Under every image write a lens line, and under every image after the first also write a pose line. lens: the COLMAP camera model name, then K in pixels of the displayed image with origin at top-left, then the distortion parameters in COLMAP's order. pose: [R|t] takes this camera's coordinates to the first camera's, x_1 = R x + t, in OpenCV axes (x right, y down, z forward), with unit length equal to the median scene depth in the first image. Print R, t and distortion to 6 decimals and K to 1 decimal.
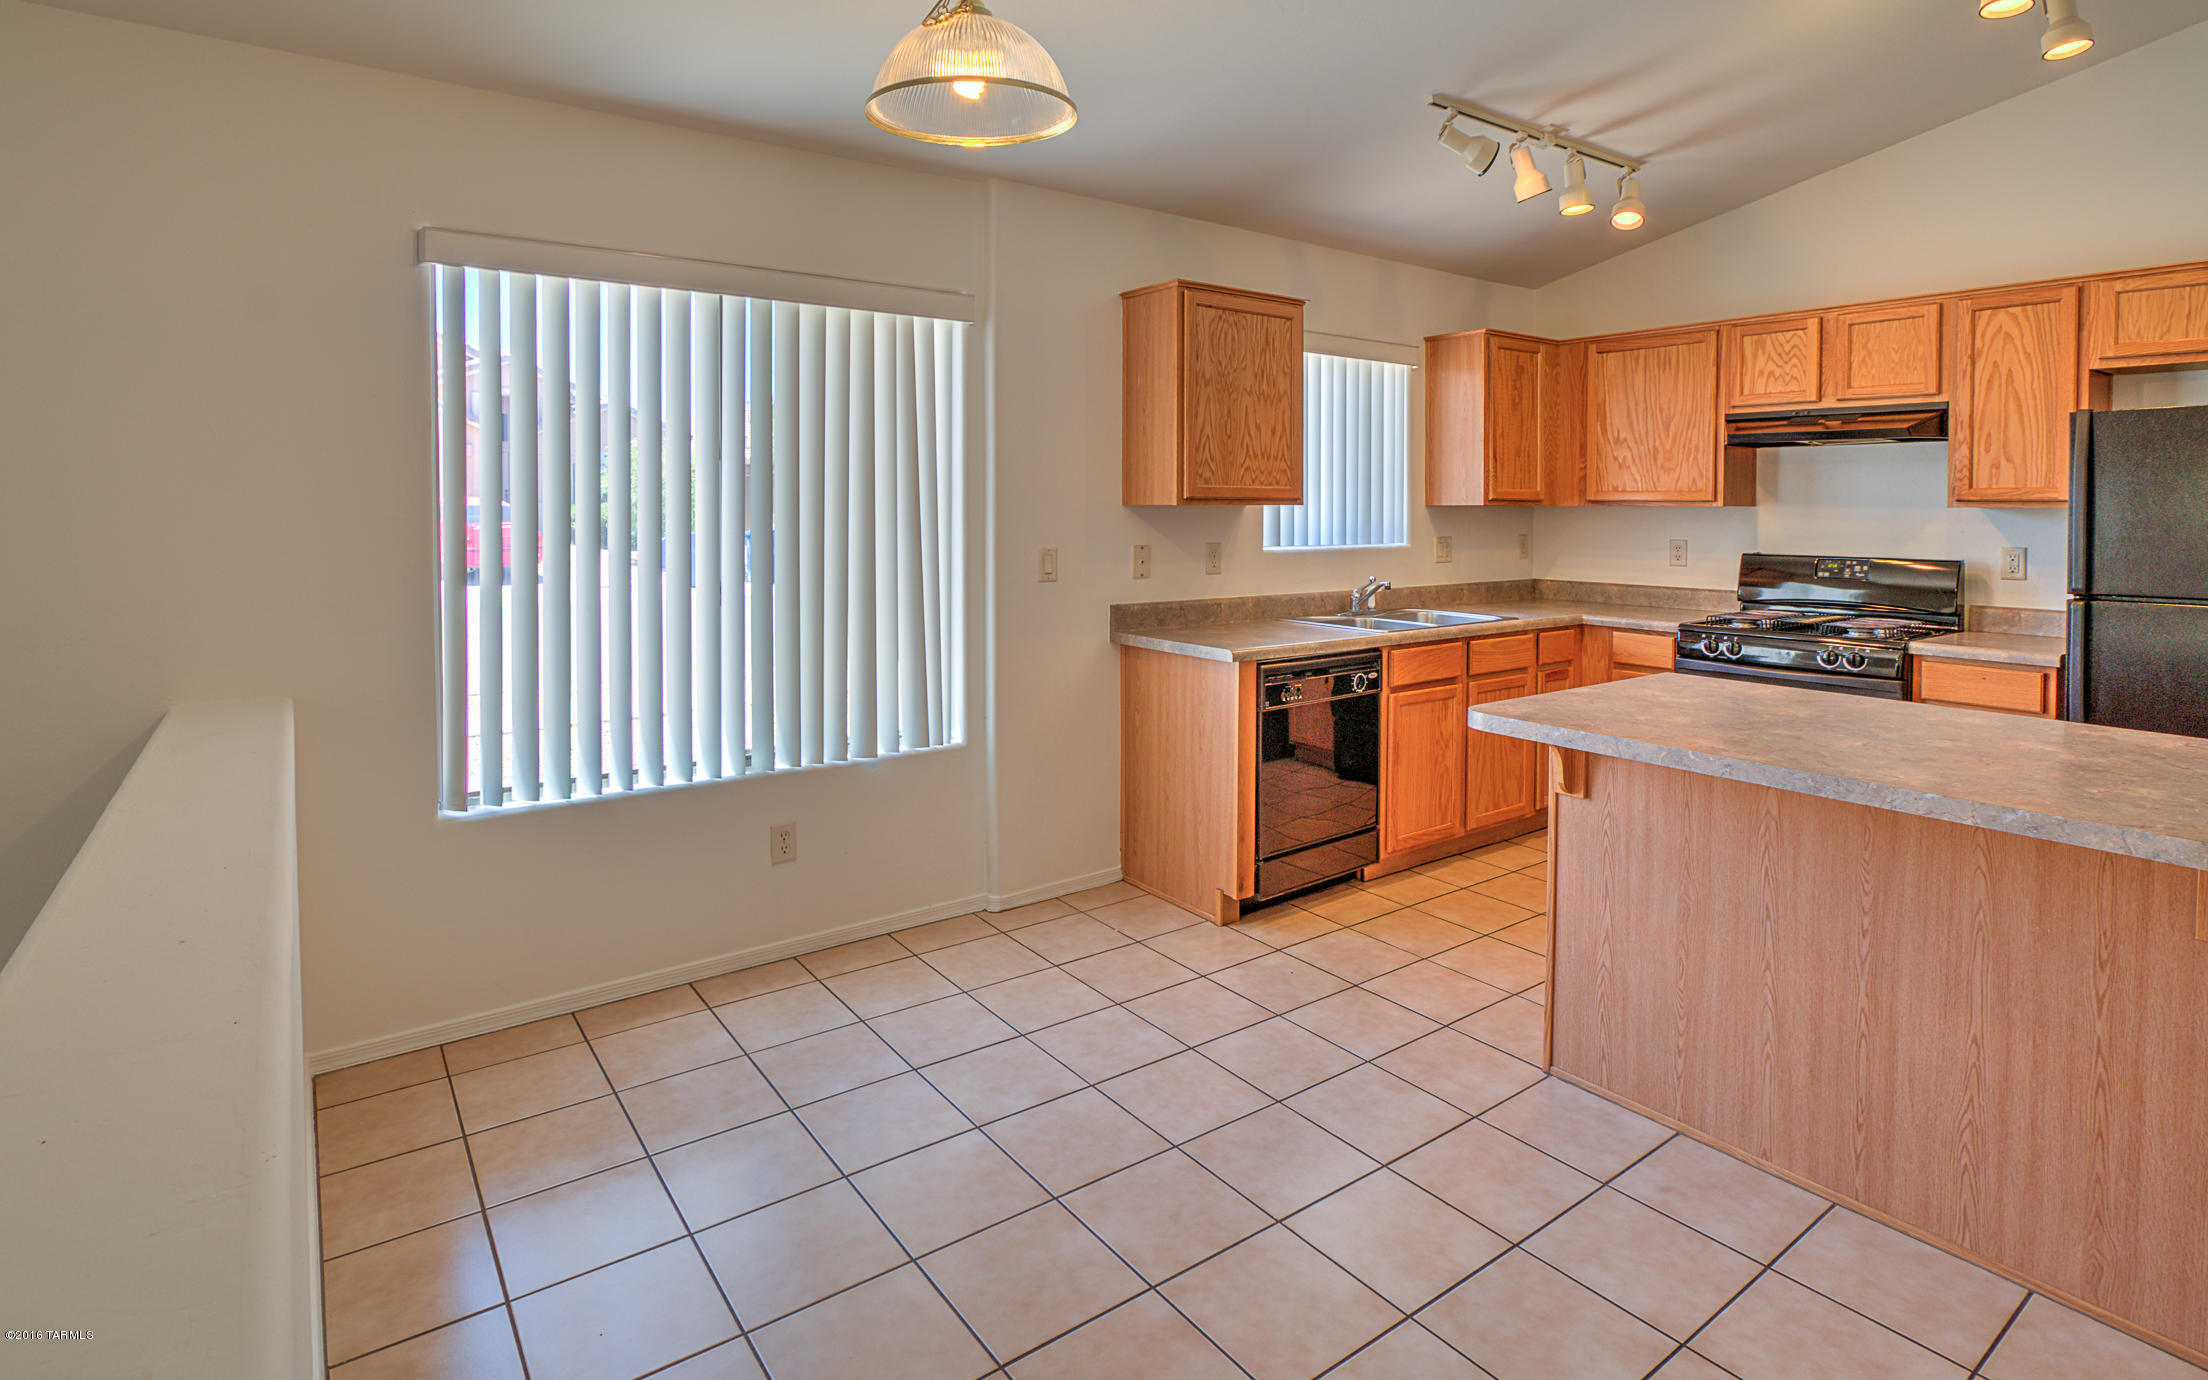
lens RADIAL K [[1097.3, 0, 1034.2], [0, 1097.3, 518.7], [0, 0, 1]] dist [-0.006288, -0.000555]
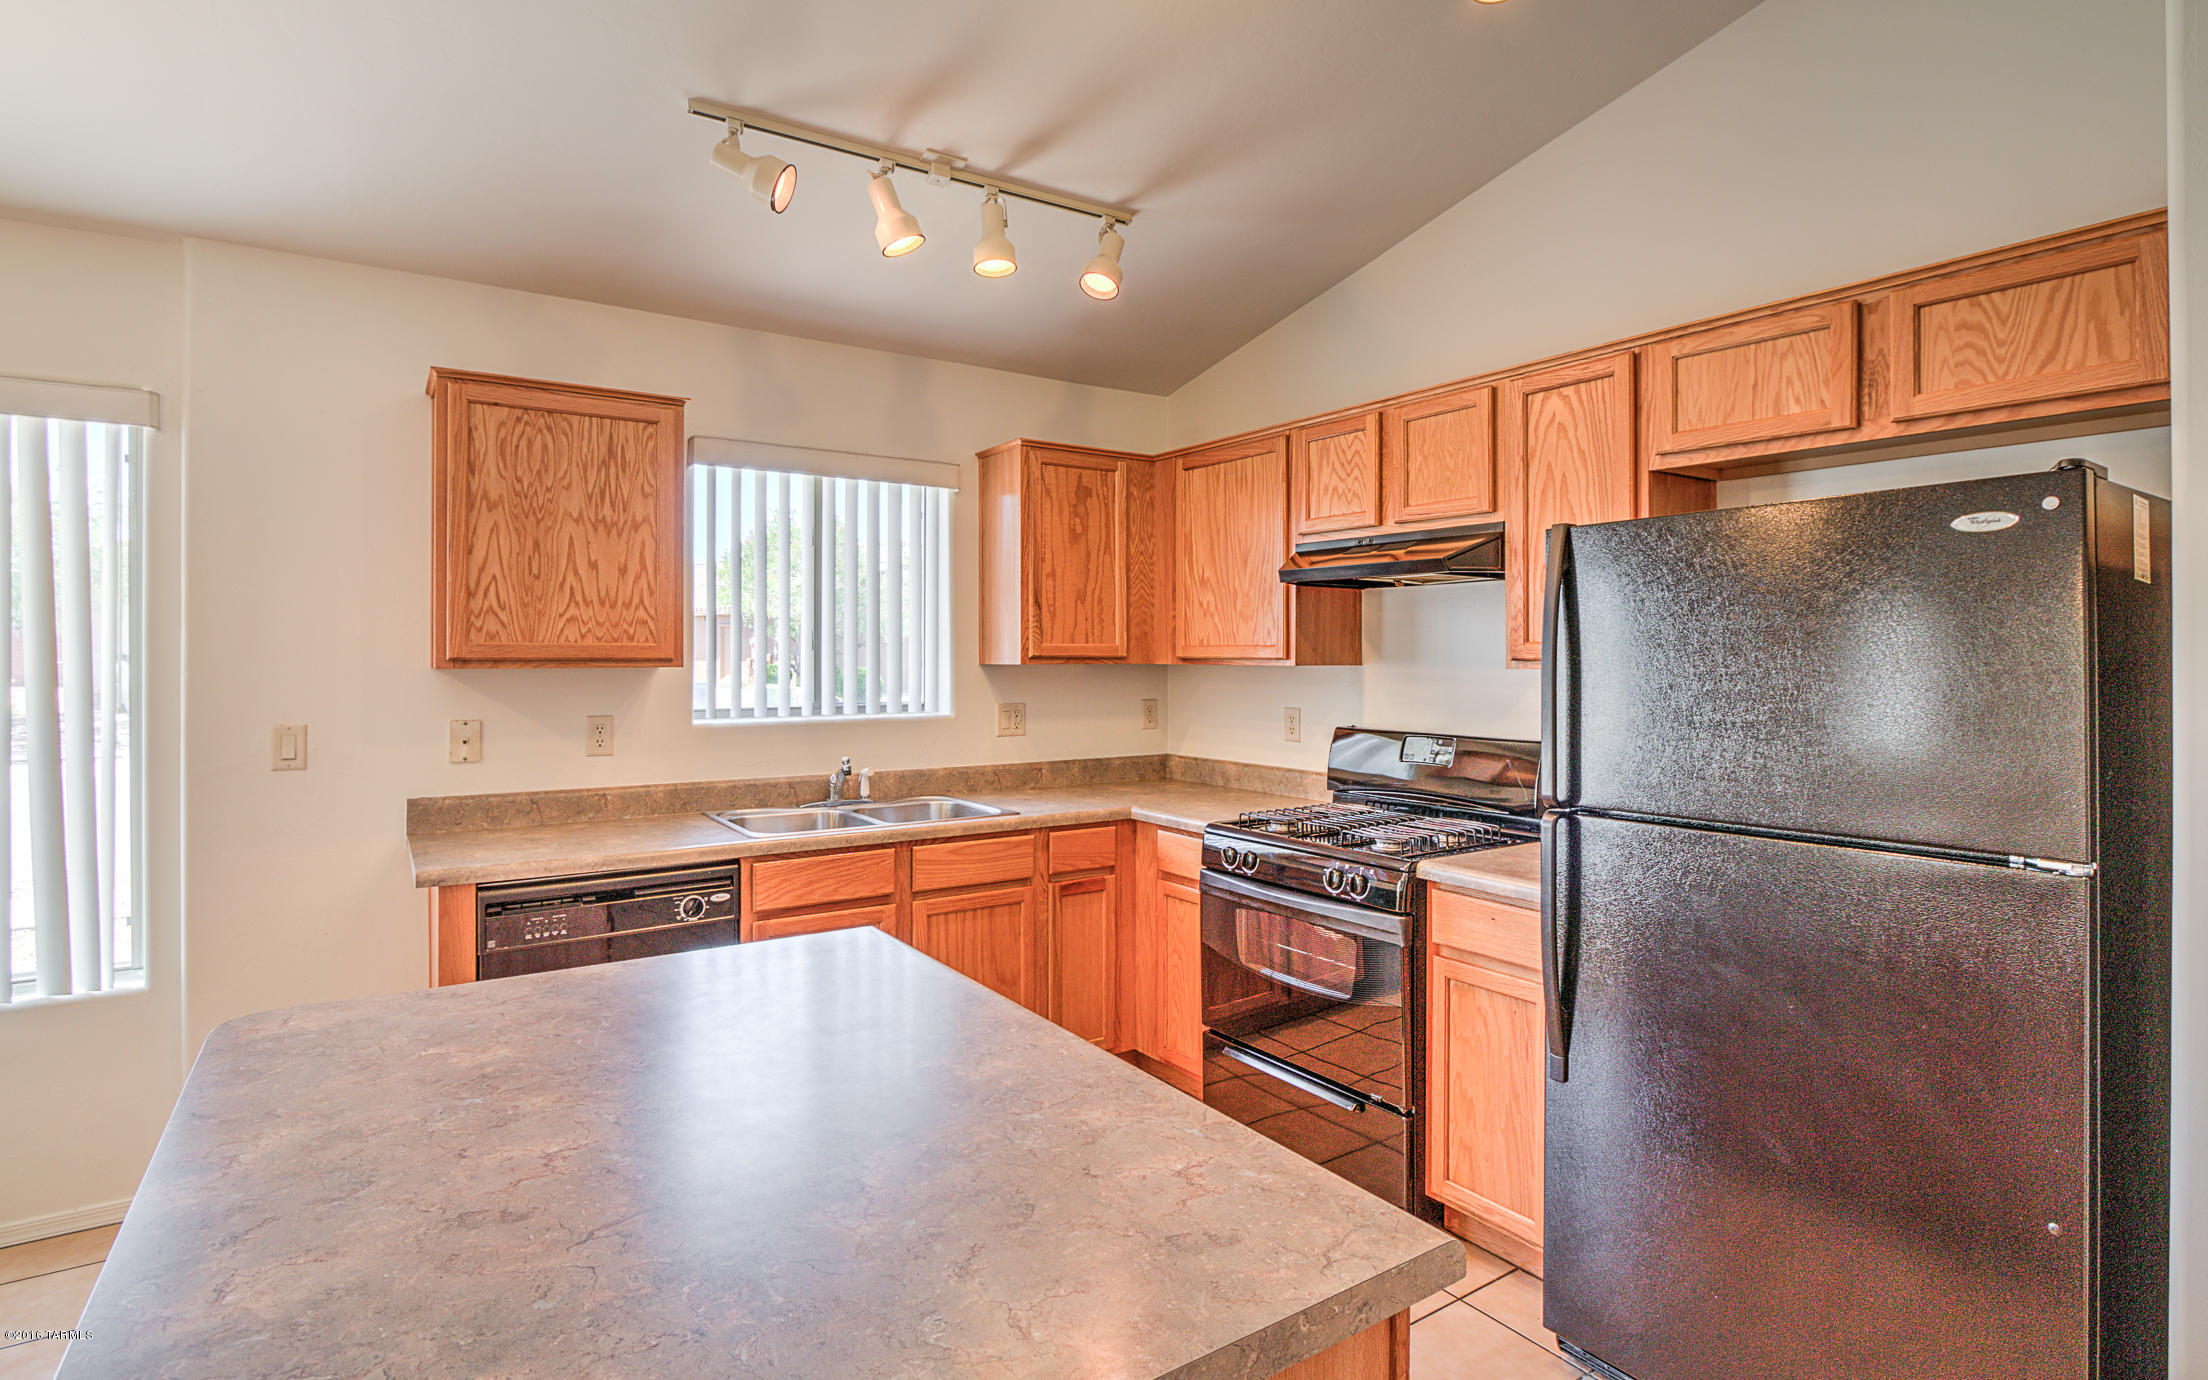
lens RADIAL K [[1097.3, 0, 1073.6], [0, 1097.3, 652.5], [0, 0, 1]] dist [-0.006288, -0.000555]
pose [[0.999060, -0.002744, -0.043270, 0.579924], [0.002128, 0.999896, -0.014271, -0.011803], [0.043304, 0.014165, 0.998962, 0.266907]]
